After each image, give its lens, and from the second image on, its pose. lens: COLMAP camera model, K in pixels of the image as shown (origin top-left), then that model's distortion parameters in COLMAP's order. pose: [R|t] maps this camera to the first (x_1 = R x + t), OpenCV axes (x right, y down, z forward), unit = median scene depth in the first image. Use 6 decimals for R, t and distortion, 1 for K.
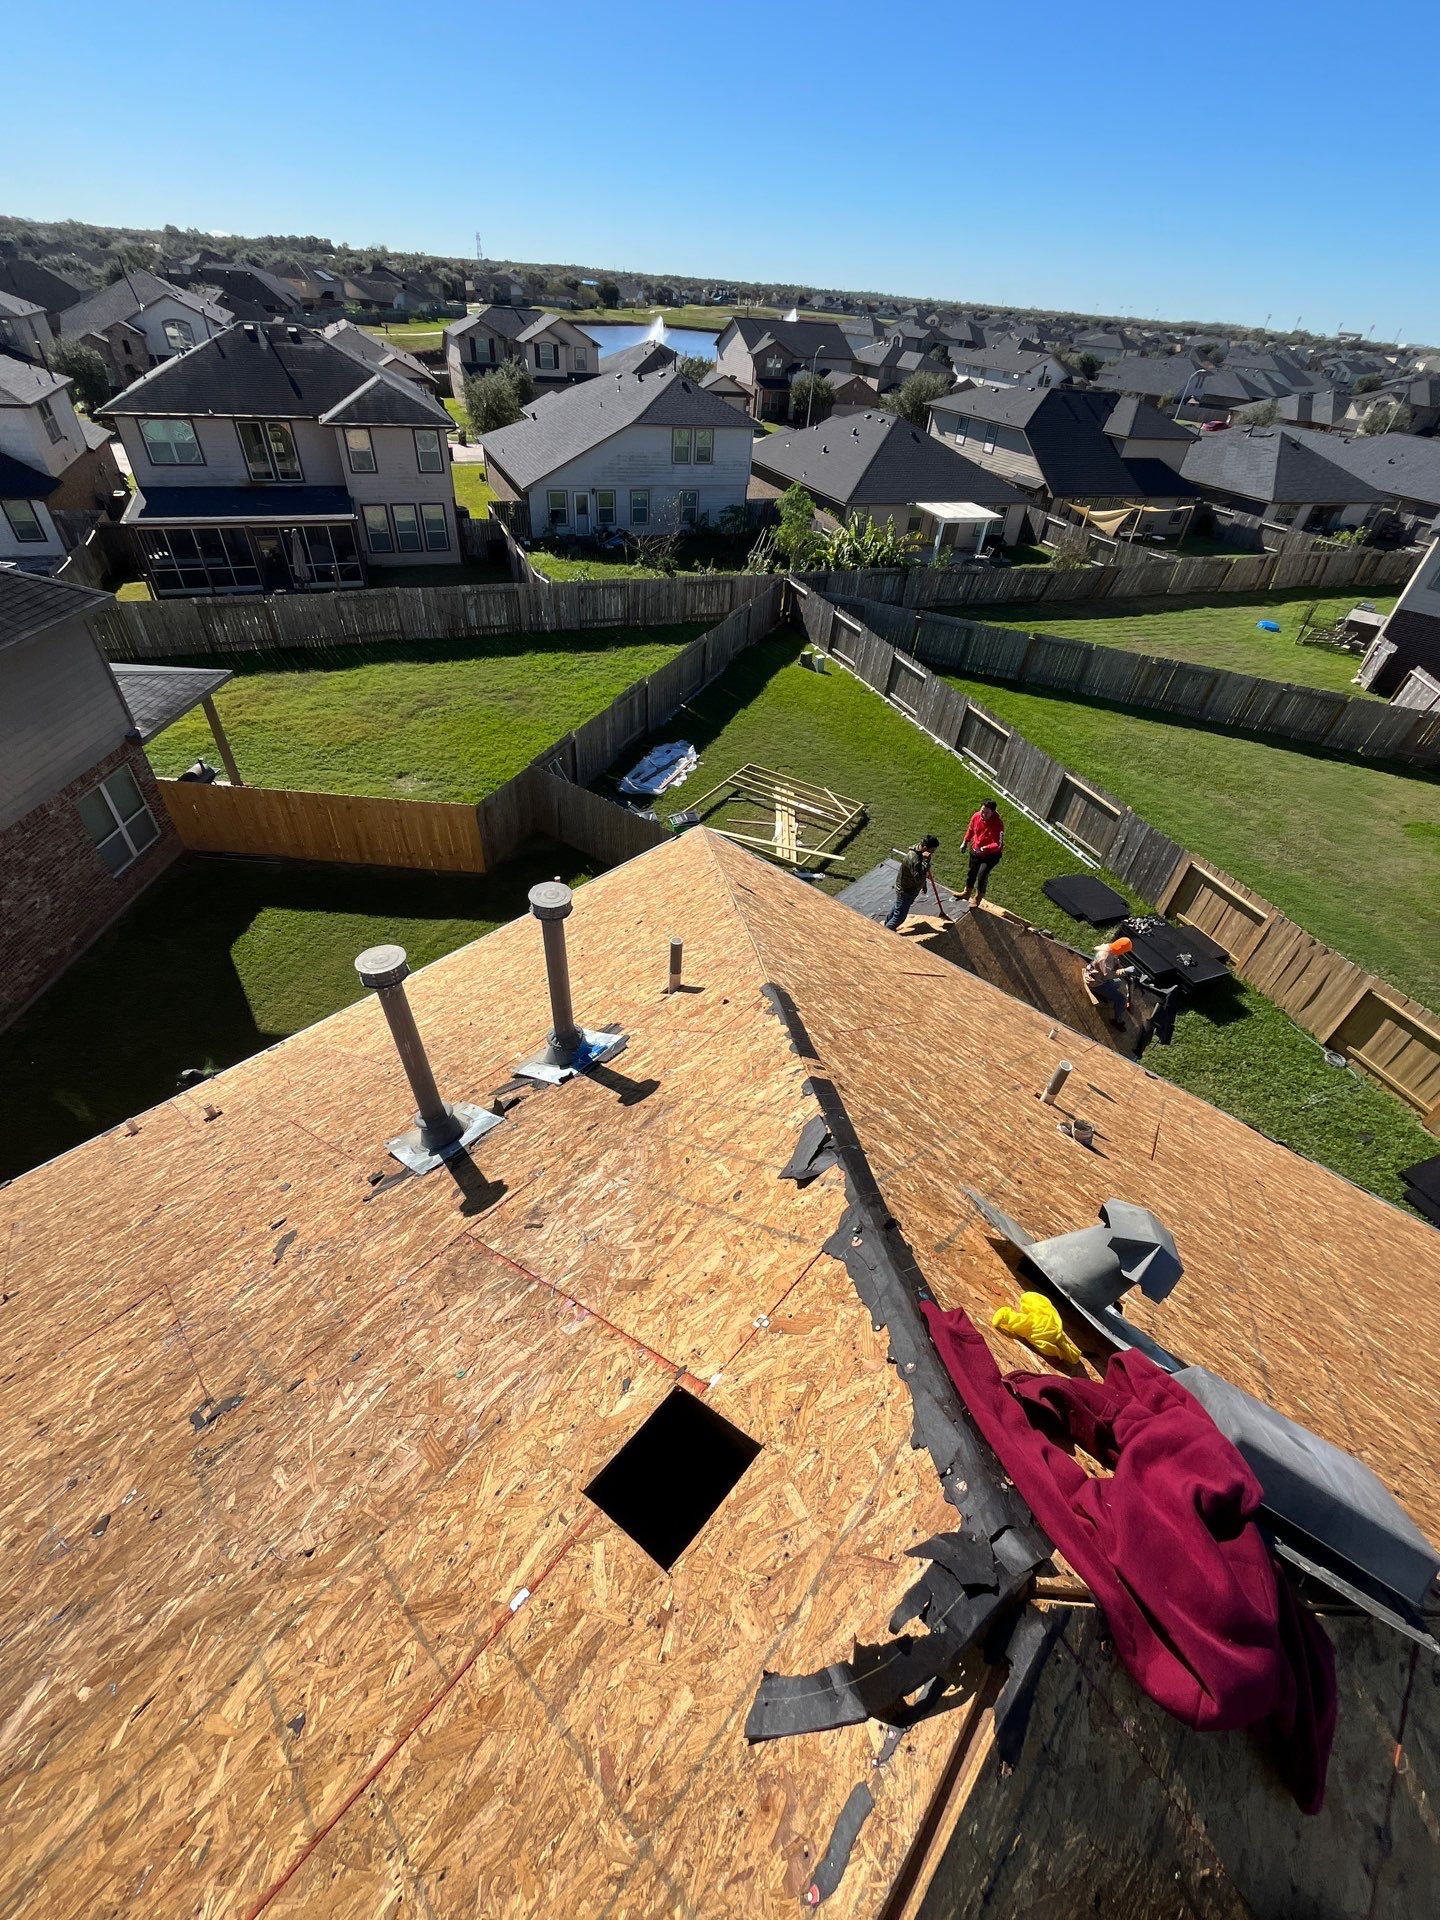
lens RADIAL K [[779.6, 0, 720.0], [0, 779.6, 947.5], [0, 0, 1]] dist [-0.000768, -0.001244]
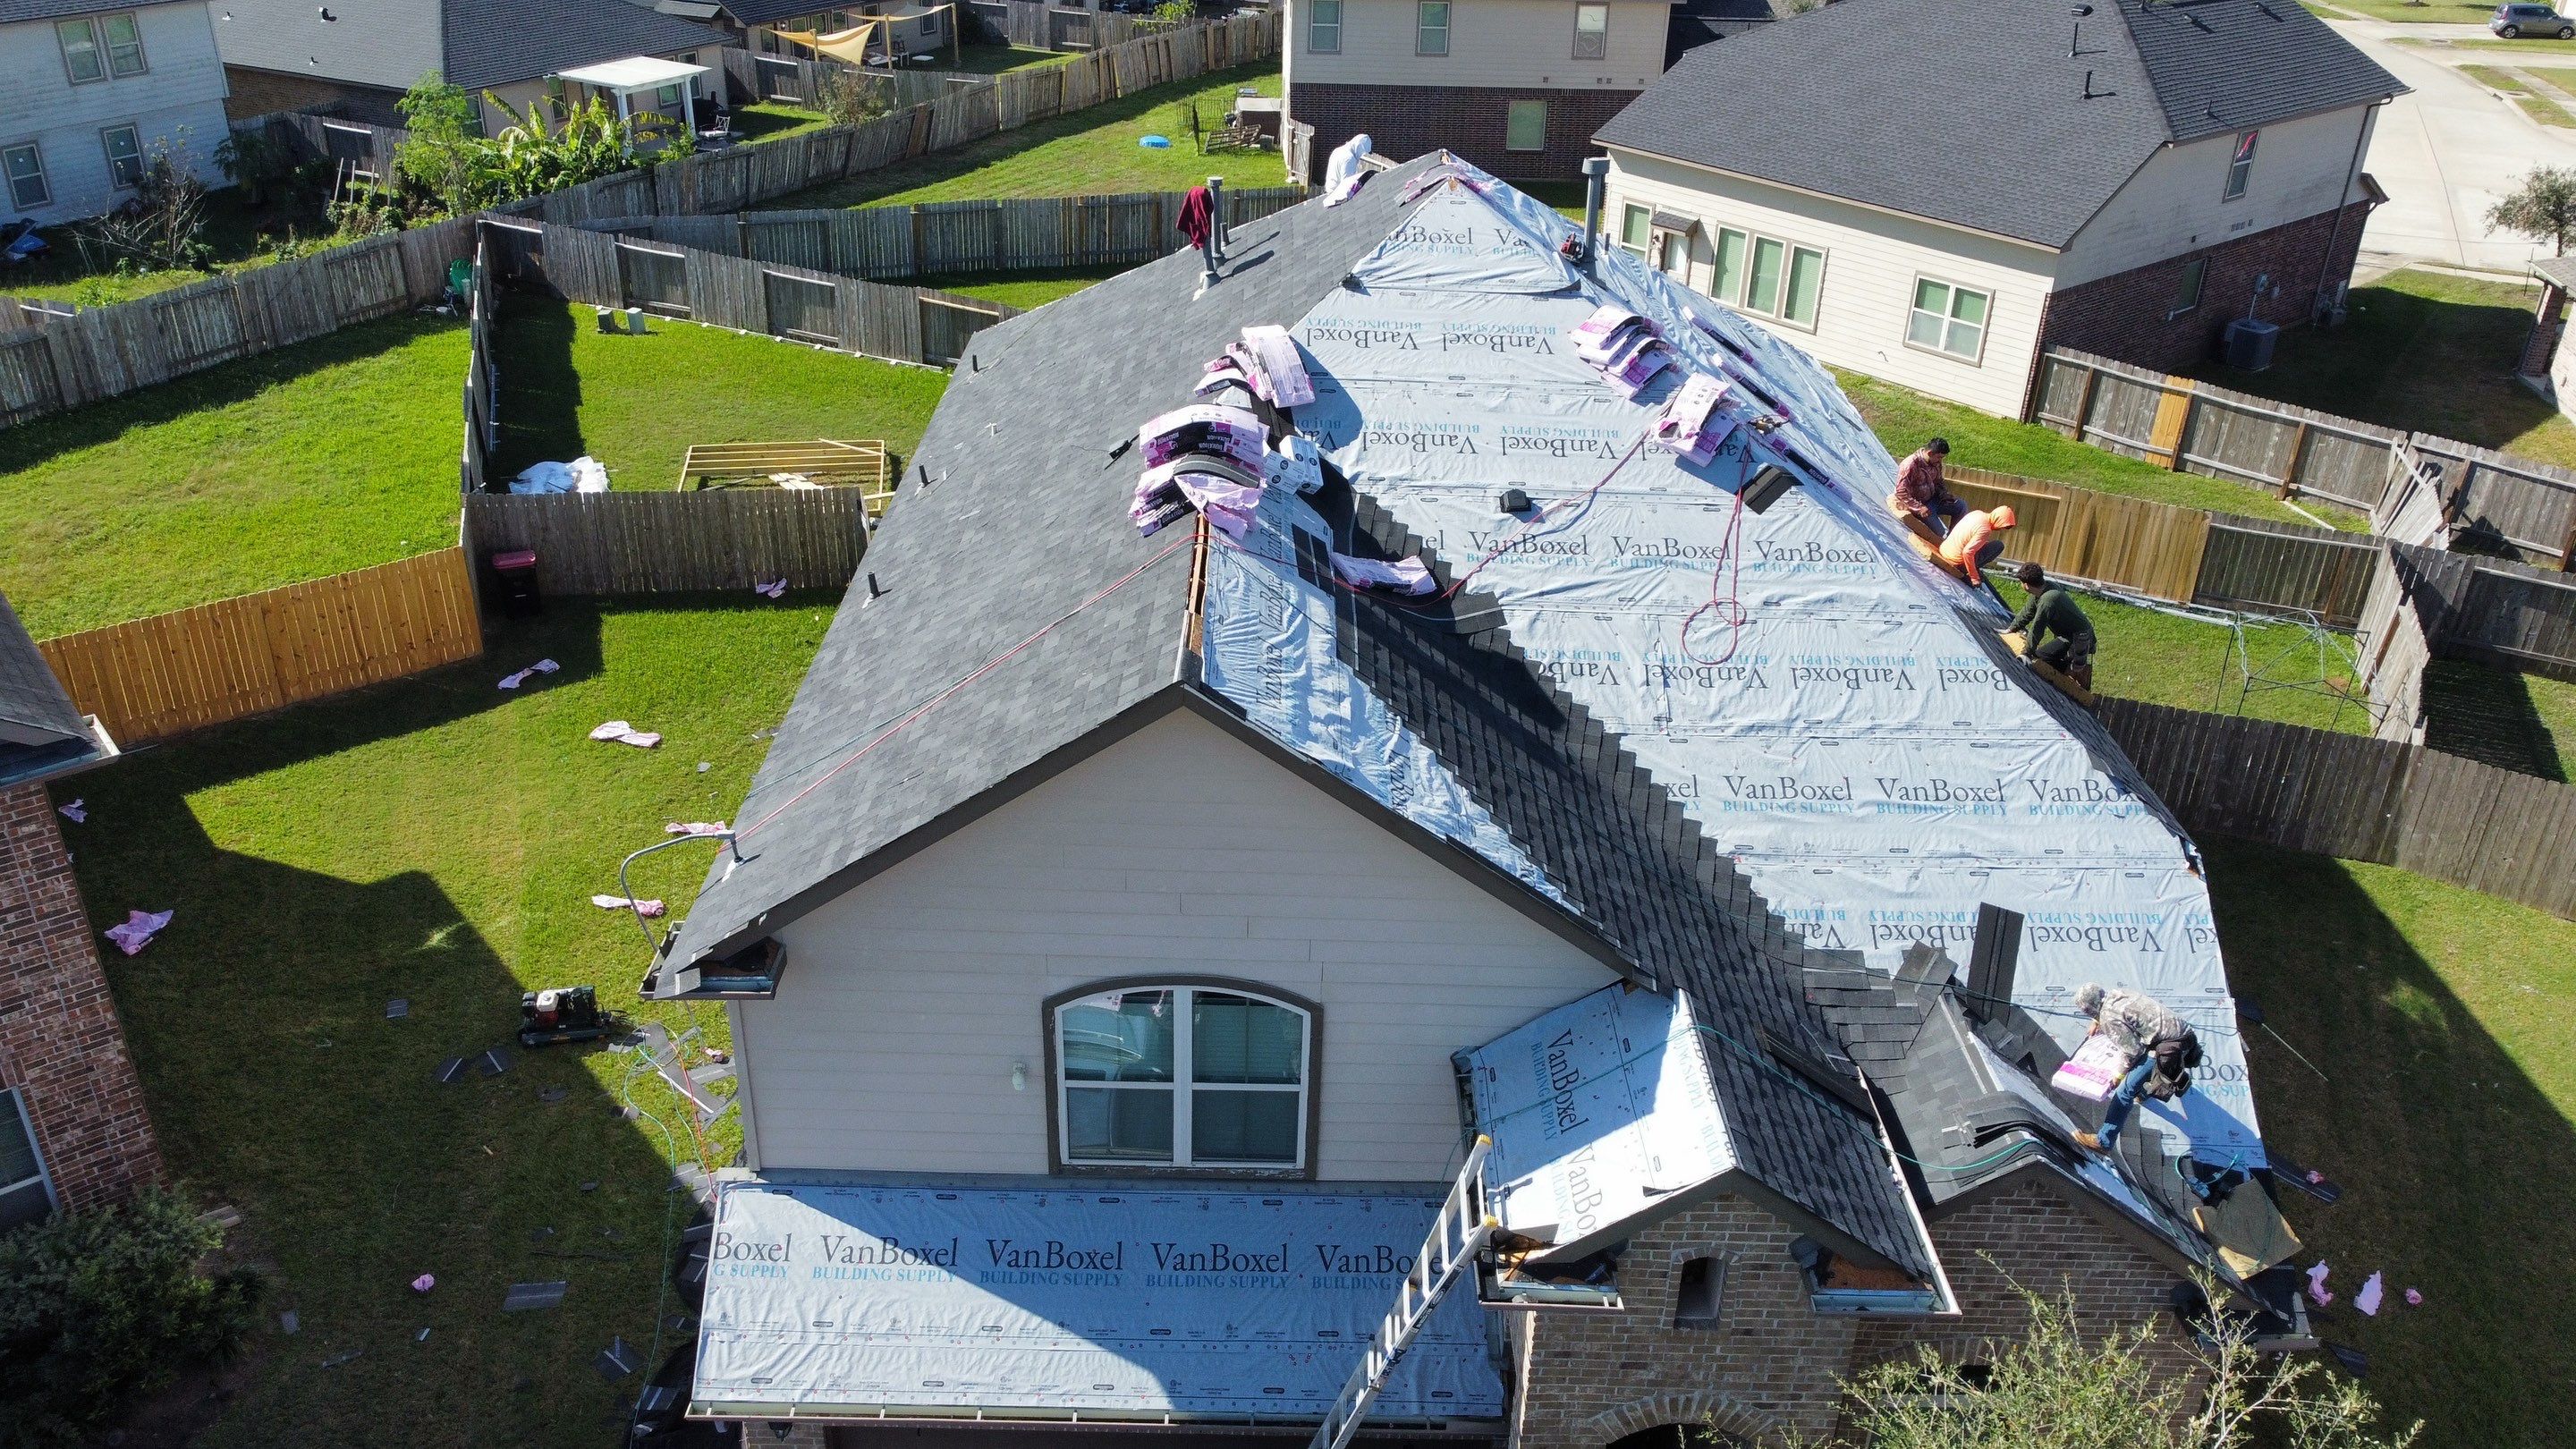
lens RADIAL K [[1952.8, 0, 1287.3], [0, 1952.8, 724.7], [0, 0, 1]] dist [0.002177, -0.008004]
pose [[0.744506, -0.356661, 0.564361, -0.447717], [0.453035, 0.890818, -0.034671, 0.194482], [-0.490377, 0.281488, 0.824800, -0.410771]]
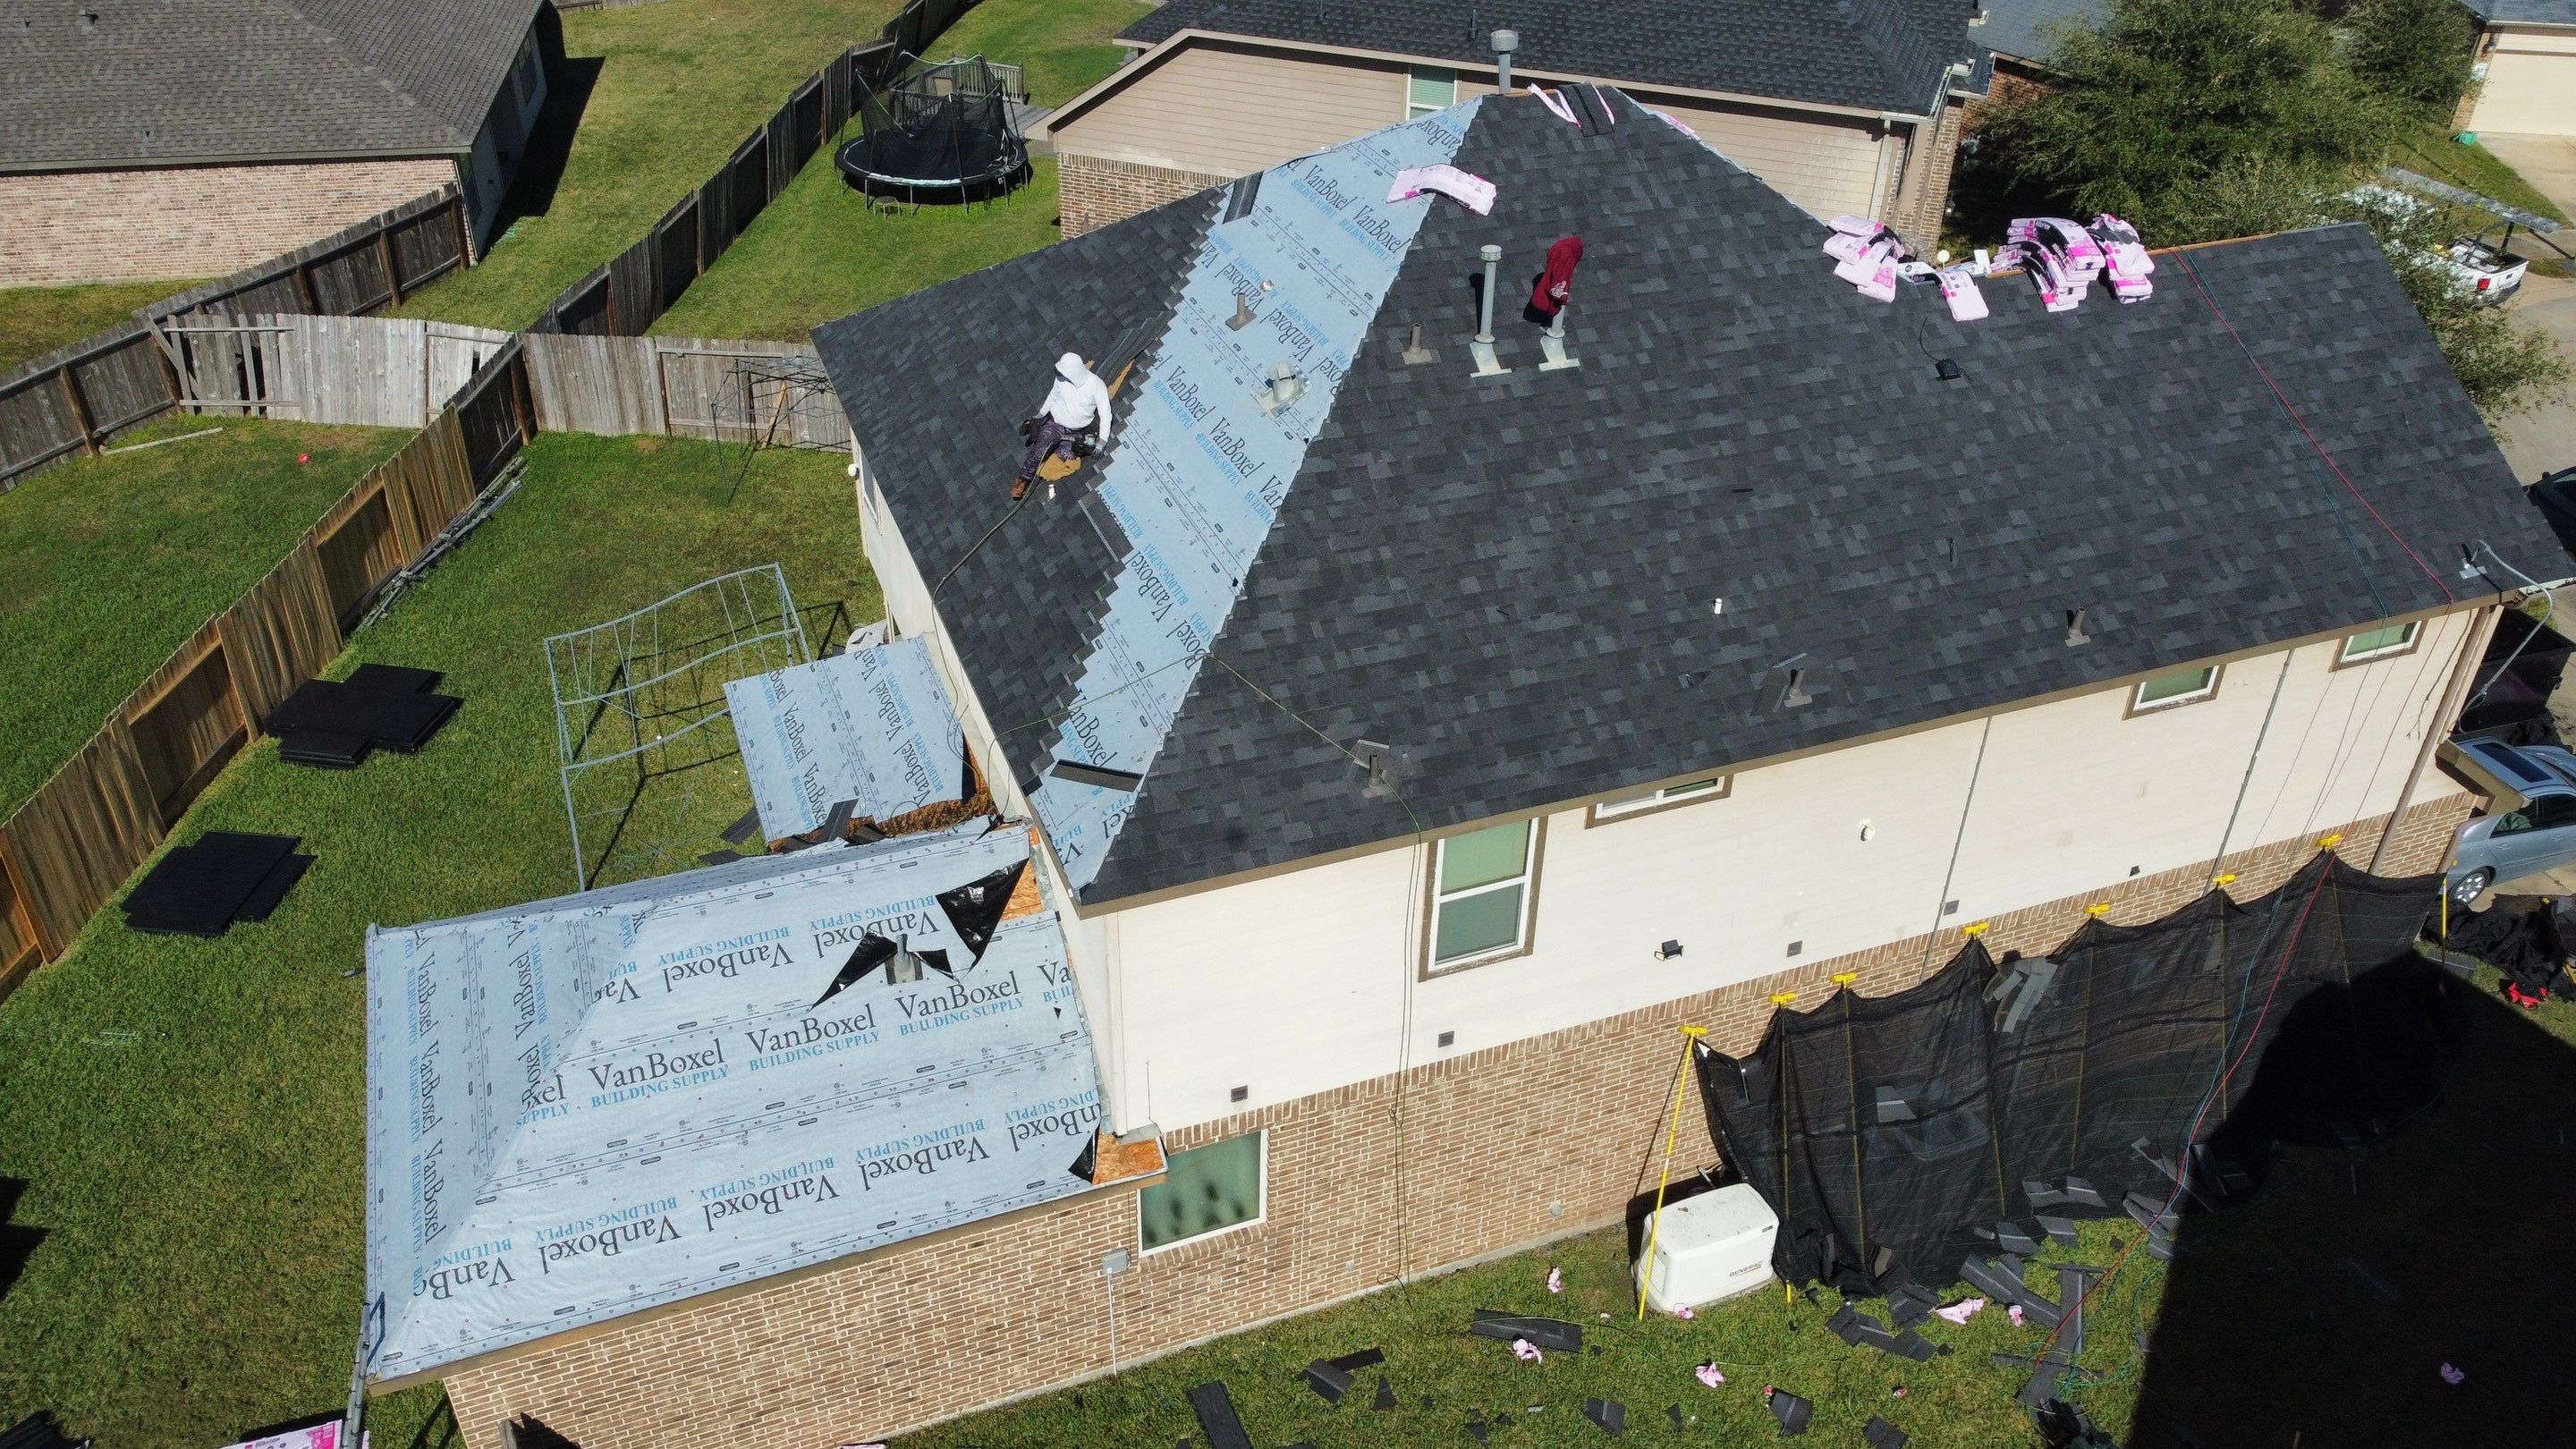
lens RADIAL K [[1952.8, 0, 1285.9], [0, 1952.8, 735.8], [0, 0, 1]] dist [0.002177, -0.008004]
pose [[-0.886870, -0.325440, 0.327949, -0.188849], [0.235962, 0.291216, 0.927100, -0.470755], [-0.397219, 0.899601, -0.181479, 0.336431]]
